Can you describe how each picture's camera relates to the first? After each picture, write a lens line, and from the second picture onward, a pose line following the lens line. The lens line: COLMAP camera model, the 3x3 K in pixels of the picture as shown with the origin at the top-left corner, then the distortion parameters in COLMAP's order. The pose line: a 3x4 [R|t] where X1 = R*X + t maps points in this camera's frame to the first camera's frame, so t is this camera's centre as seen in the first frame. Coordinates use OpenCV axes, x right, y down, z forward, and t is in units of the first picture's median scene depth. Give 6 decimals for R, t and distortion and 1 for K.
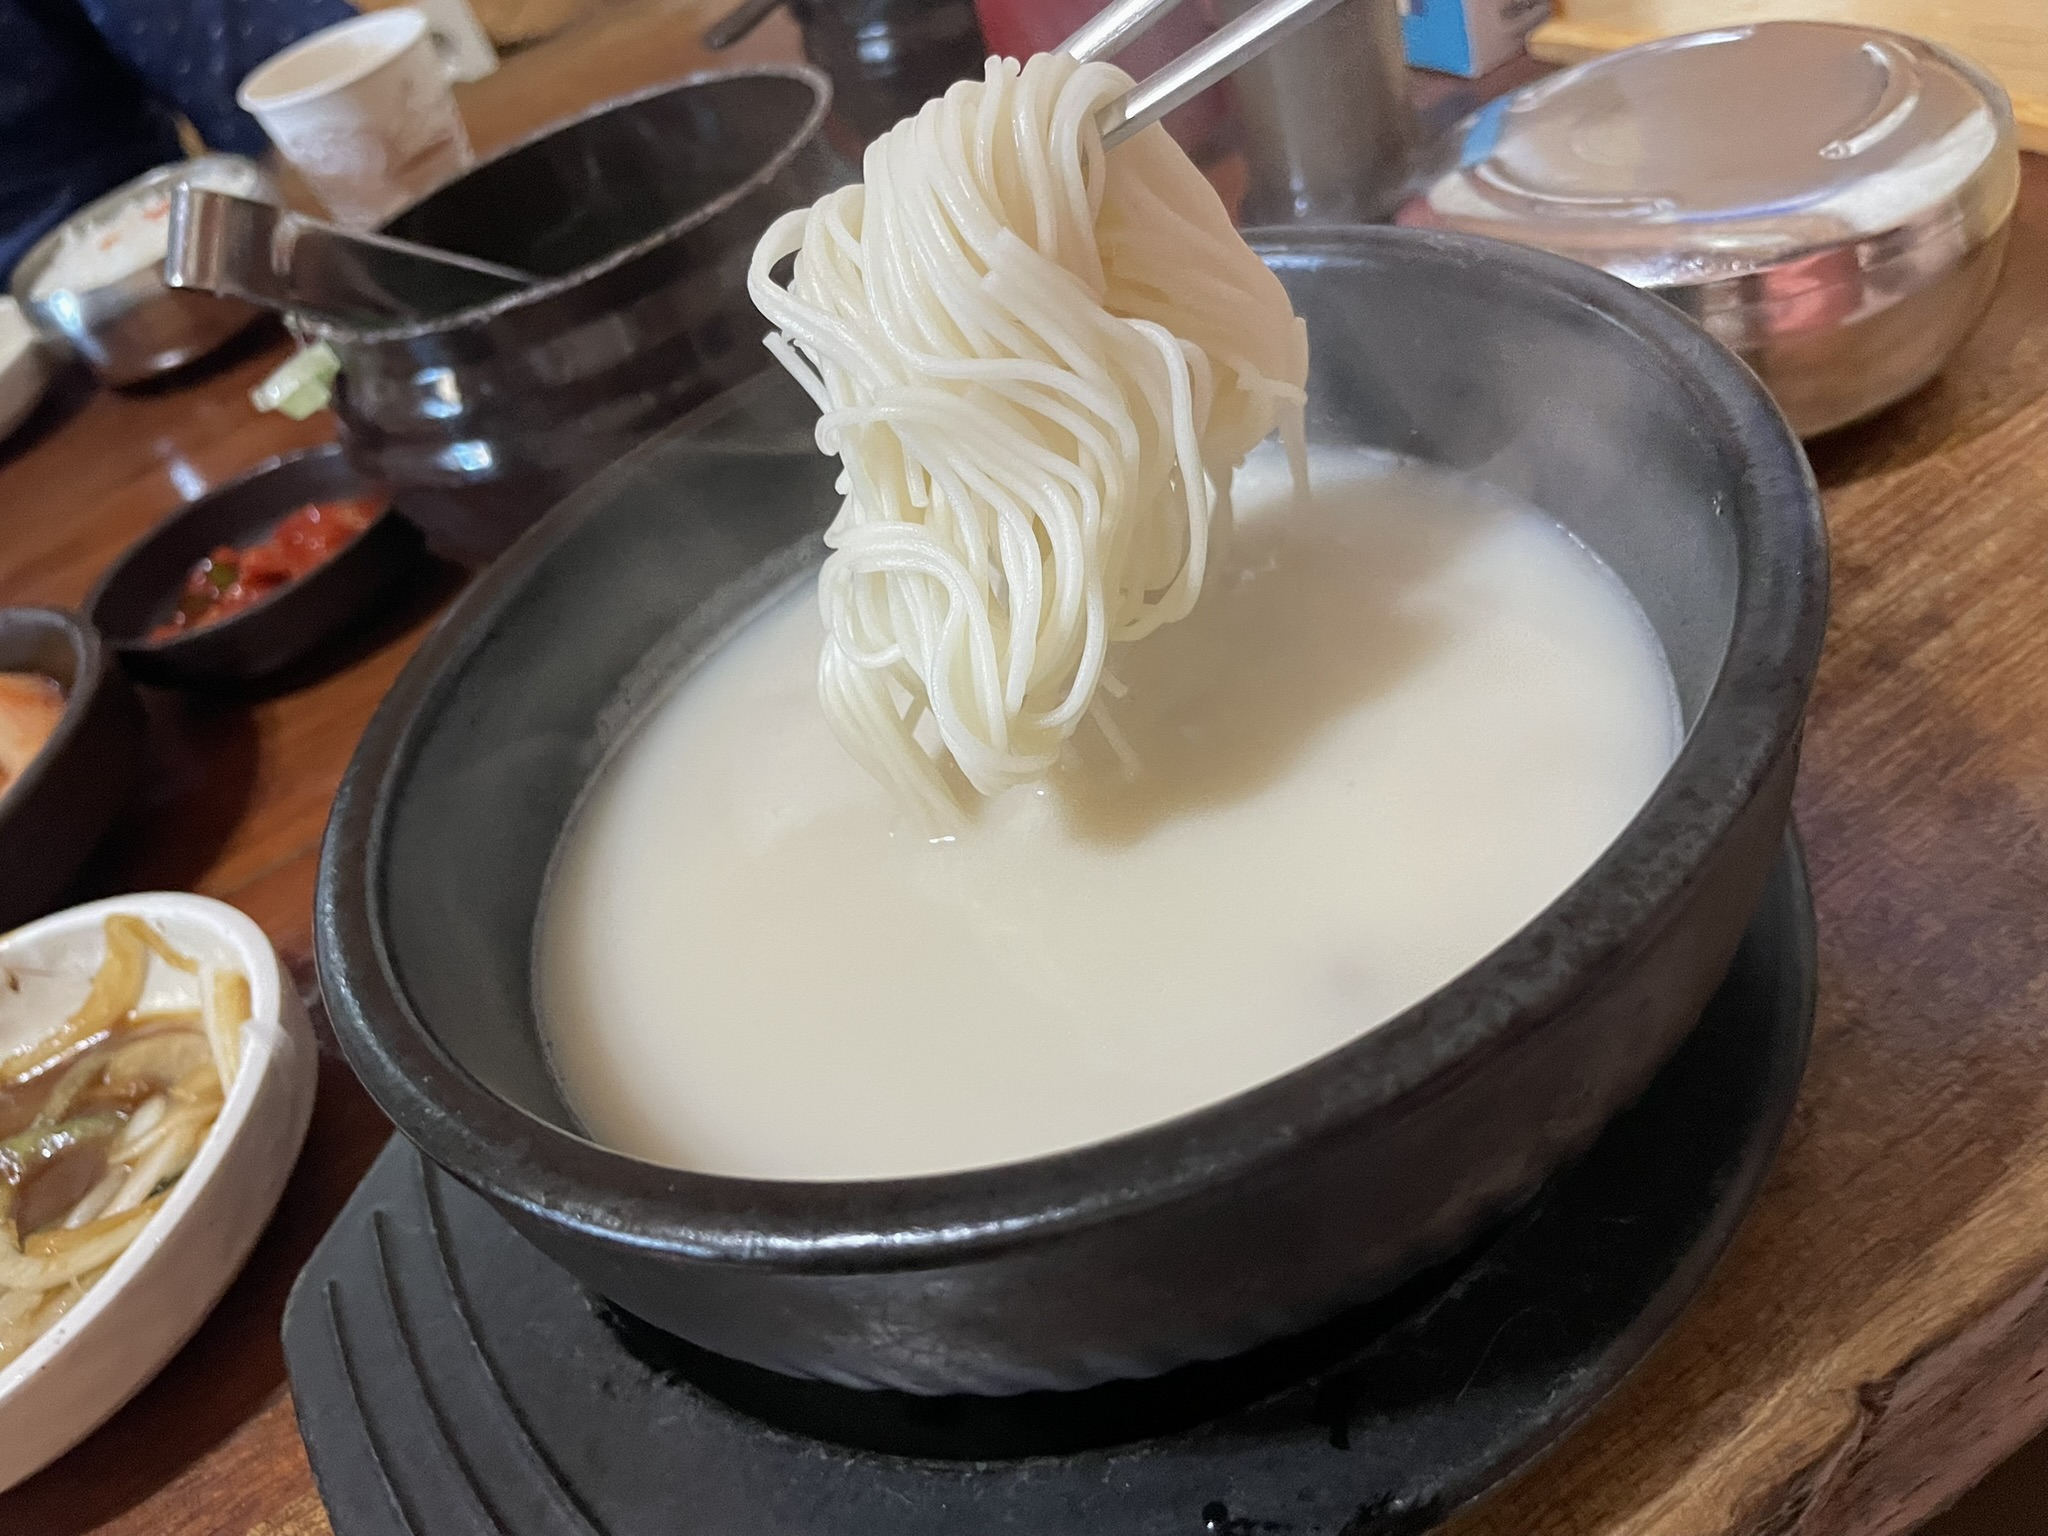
lens RADIAL K [[1606.8, 0, 1024.0], [0, 1606.8, 768.0], [0, 0, 1]] dist [0.074172, -0.132006]
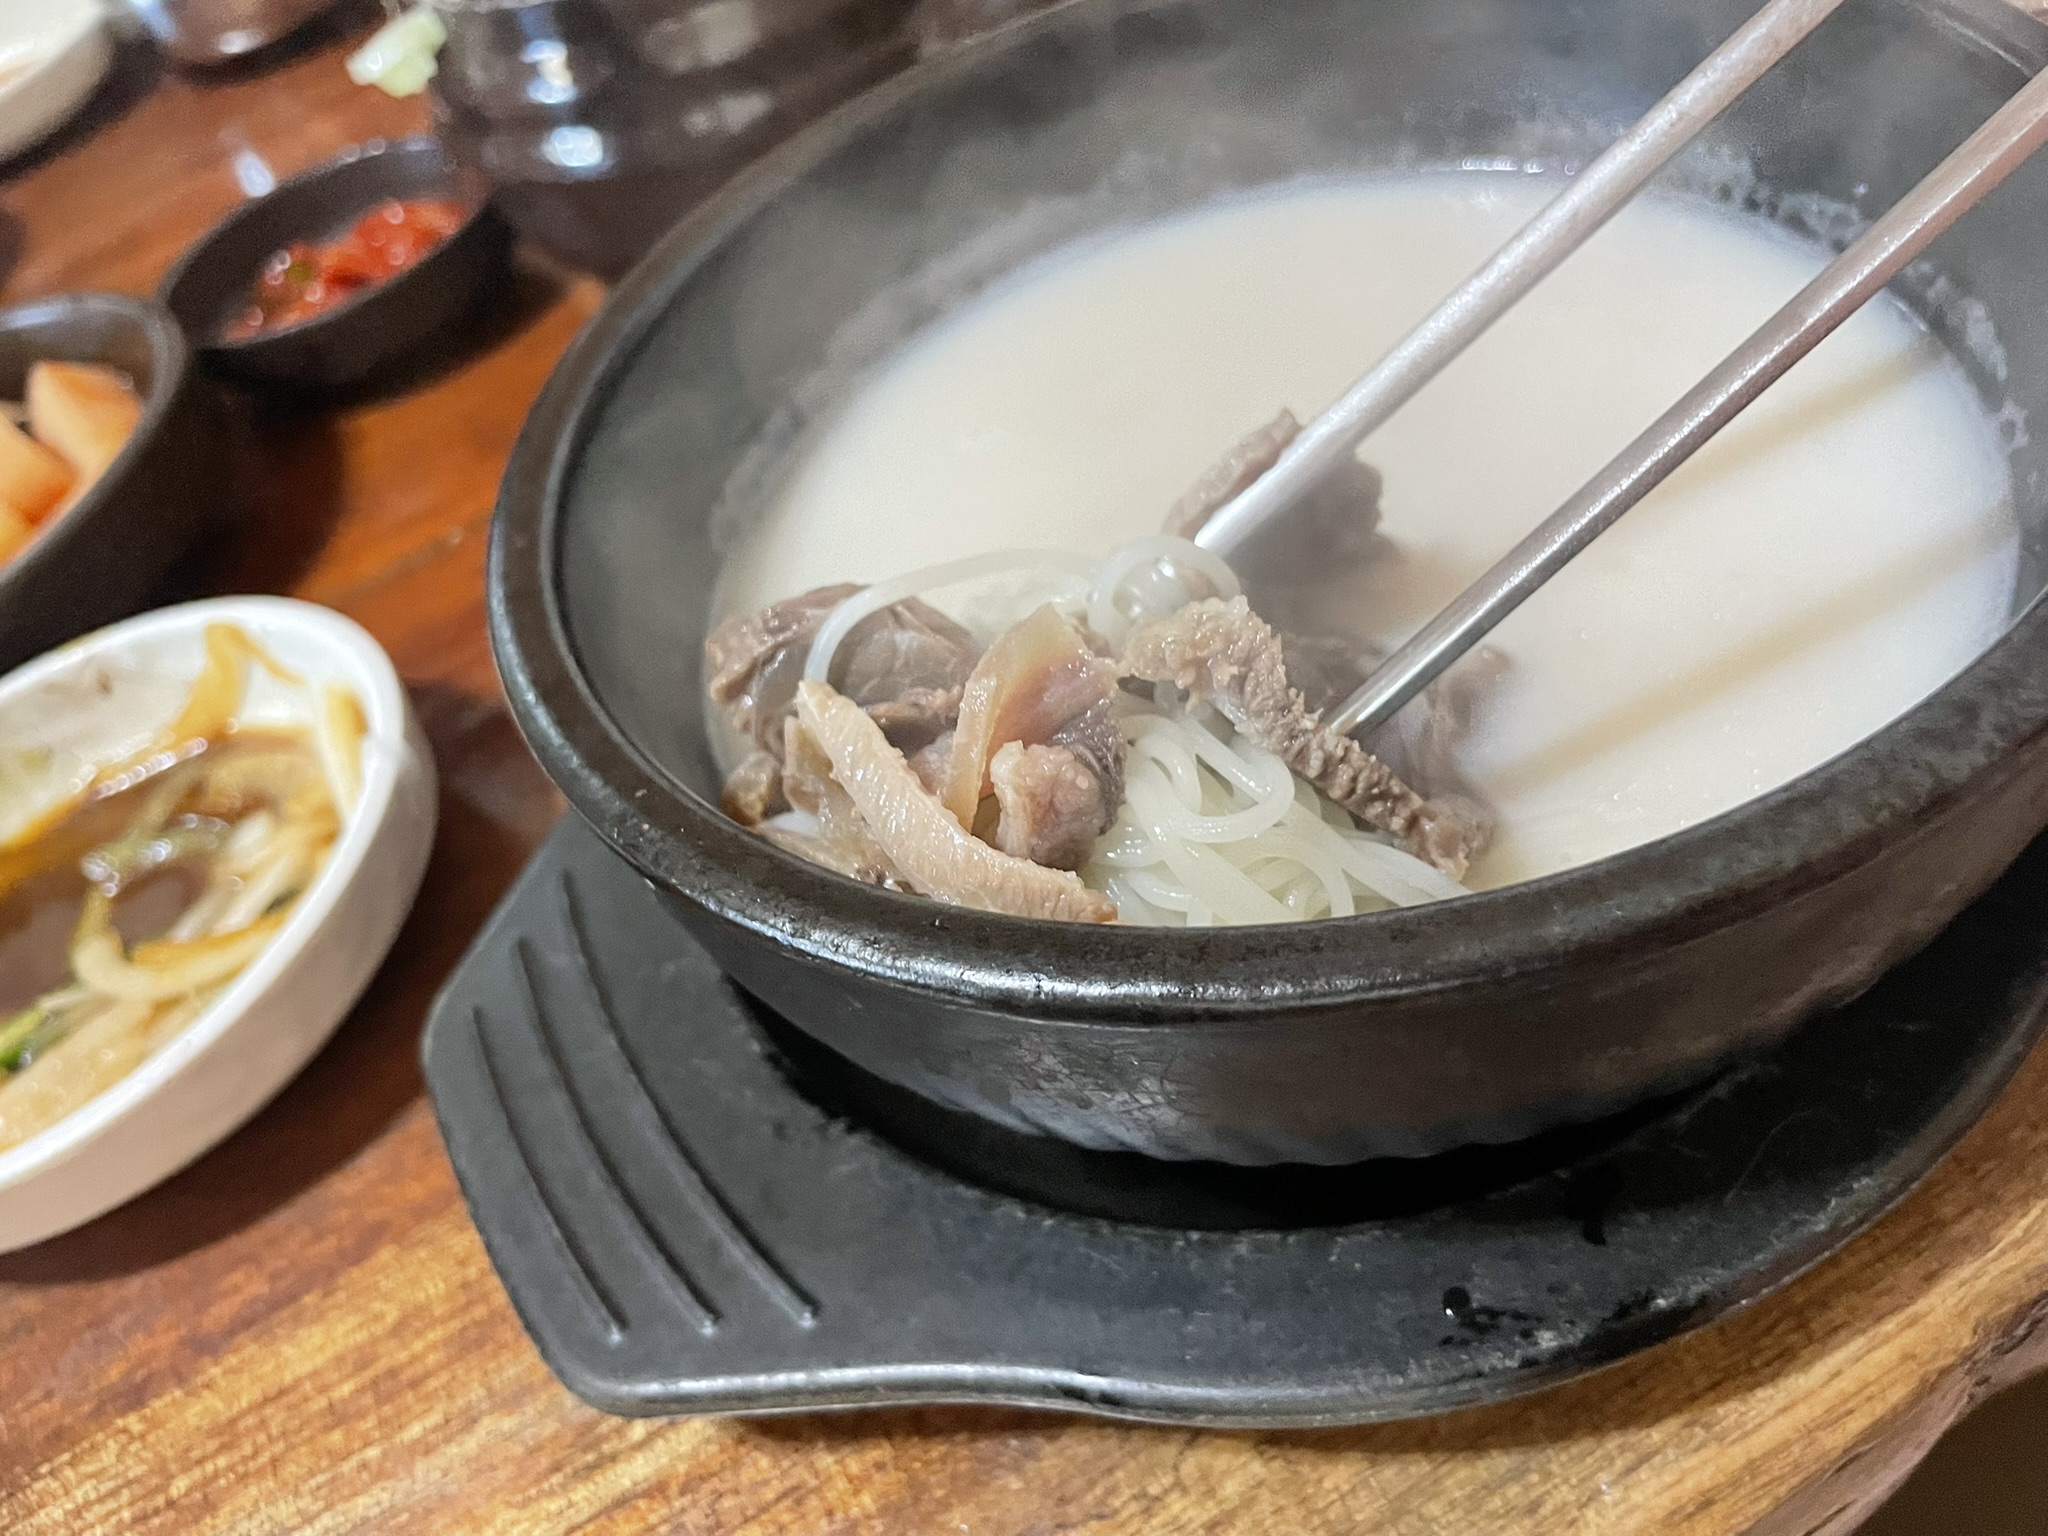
lens RADIAL K [[1606.8, 0, 1024.0], [0, 1606.8, 768.0], [0, 0, 1]] dist [0.074172, -0.132006]
pose [[0.998118, 0.061321, -0.001055, -0.135147], [-0.060688, 0.990009, 0.127275, 0.043405], [0.008849, -0.126971, 0.991867, 0.091900]]
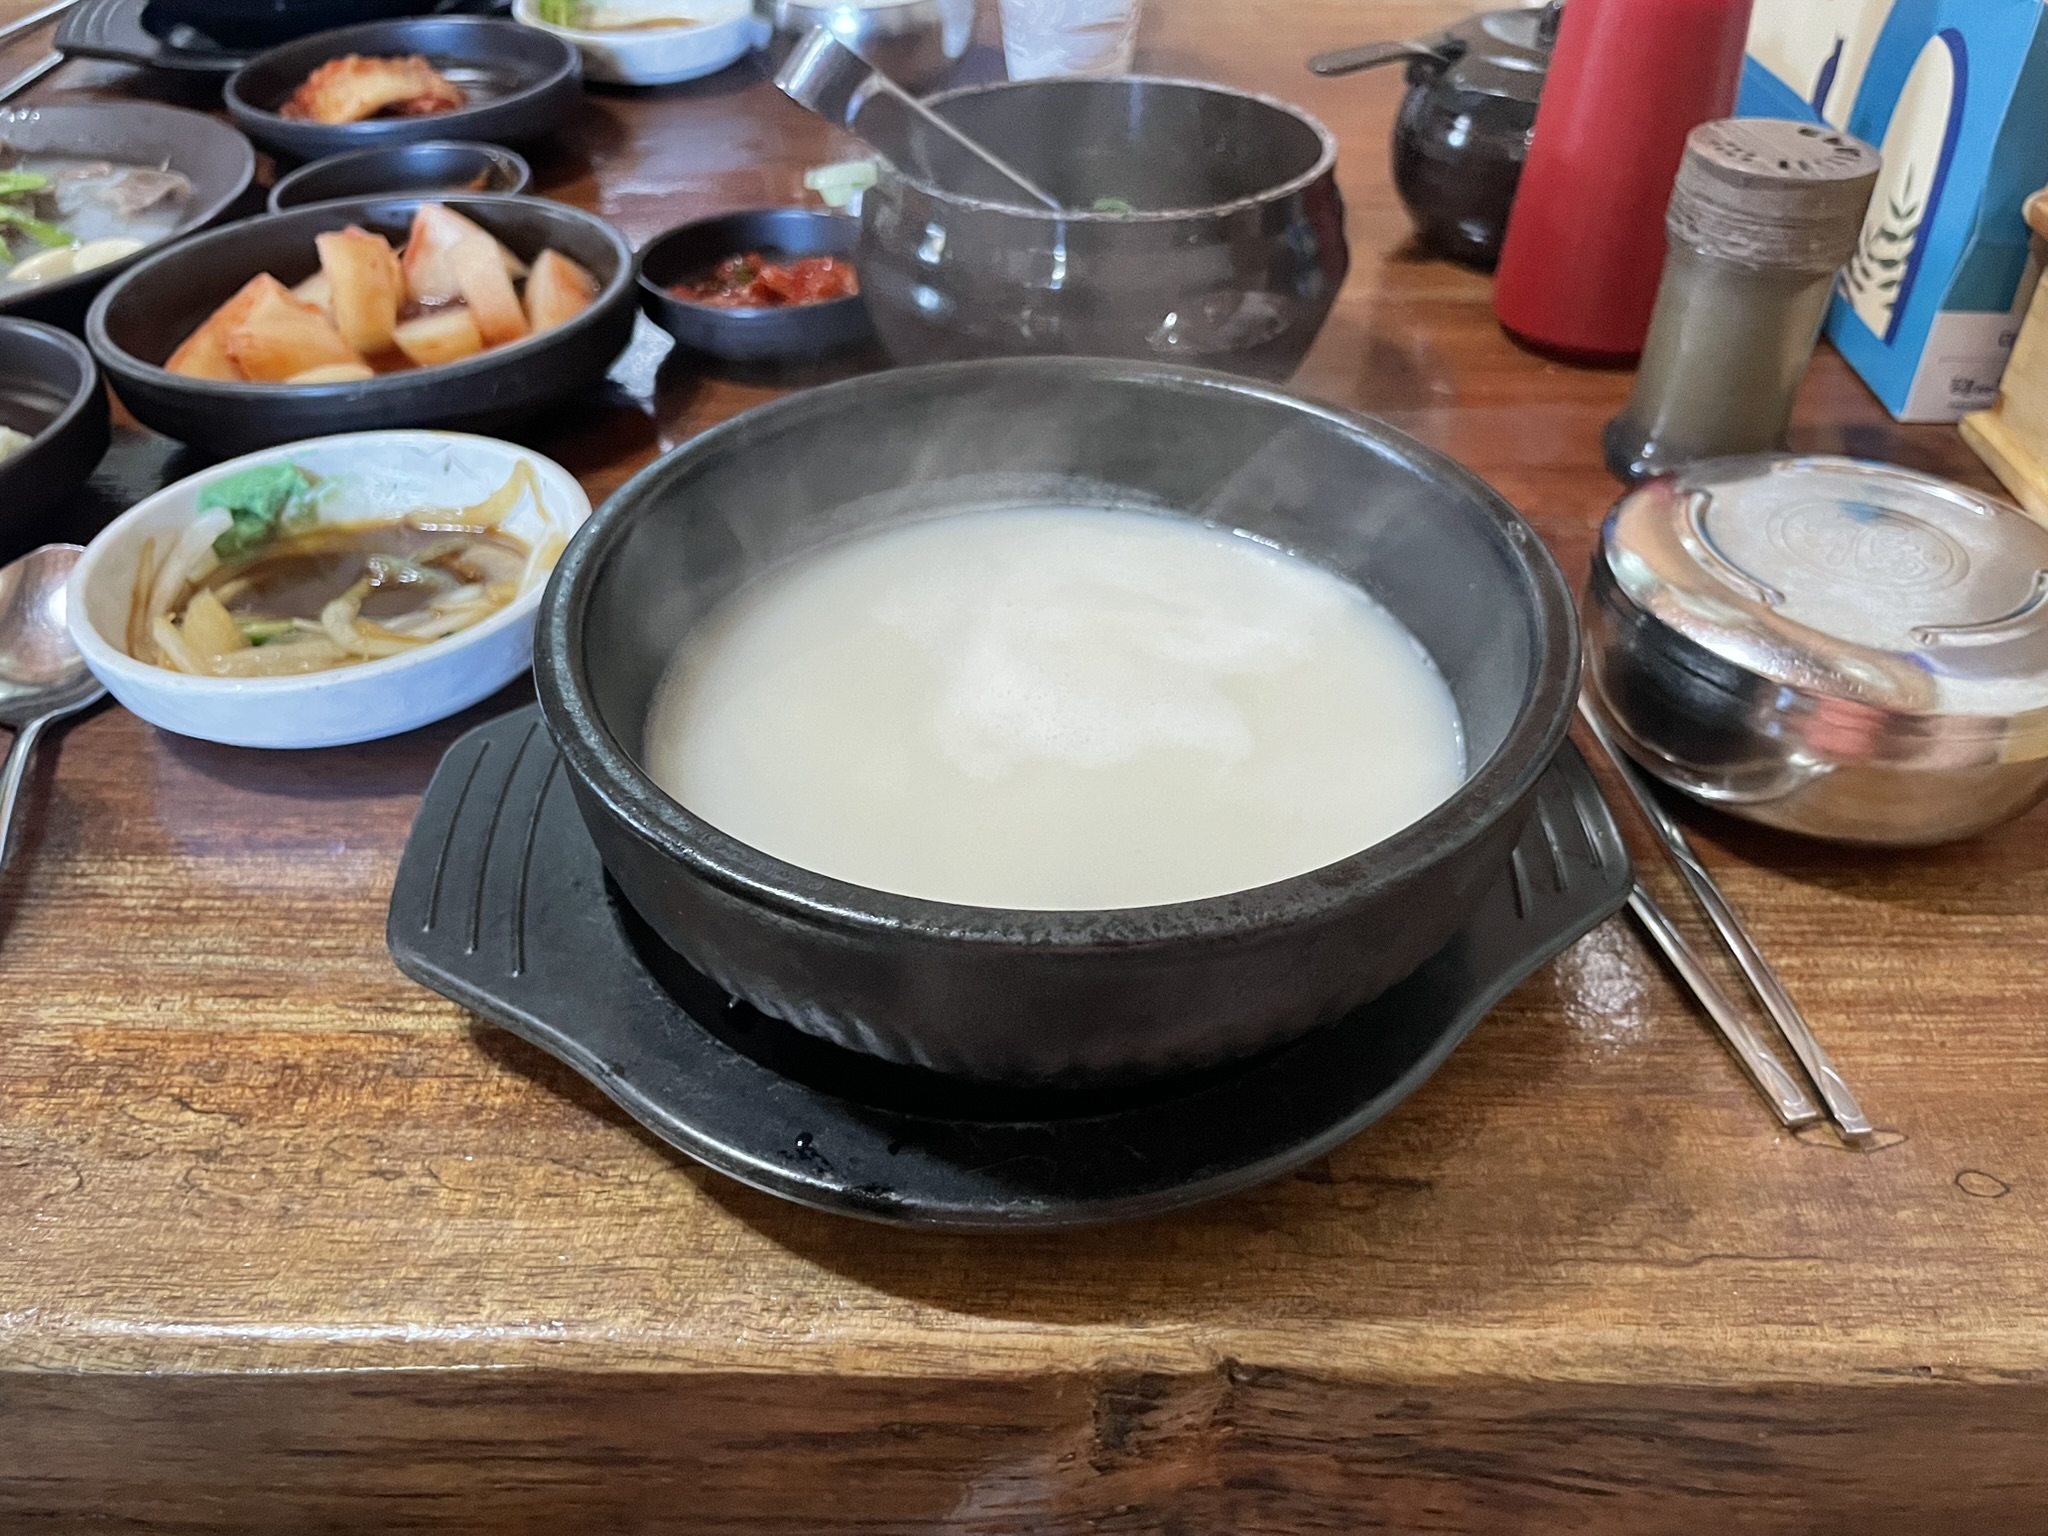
lens RADIAL K [[1585.6, 0, 1024.0], [0, 1585.6, 768.0], [0, 0, 1]] dist [0.080201, -0.108092]
pose [[0.817131, 0.541157, -0.198611, 0.364679], [-0.529070, 0.840841, 0.114332, -0.124391], [0.228872, 0.011655, 0.973387, -0.427546]]
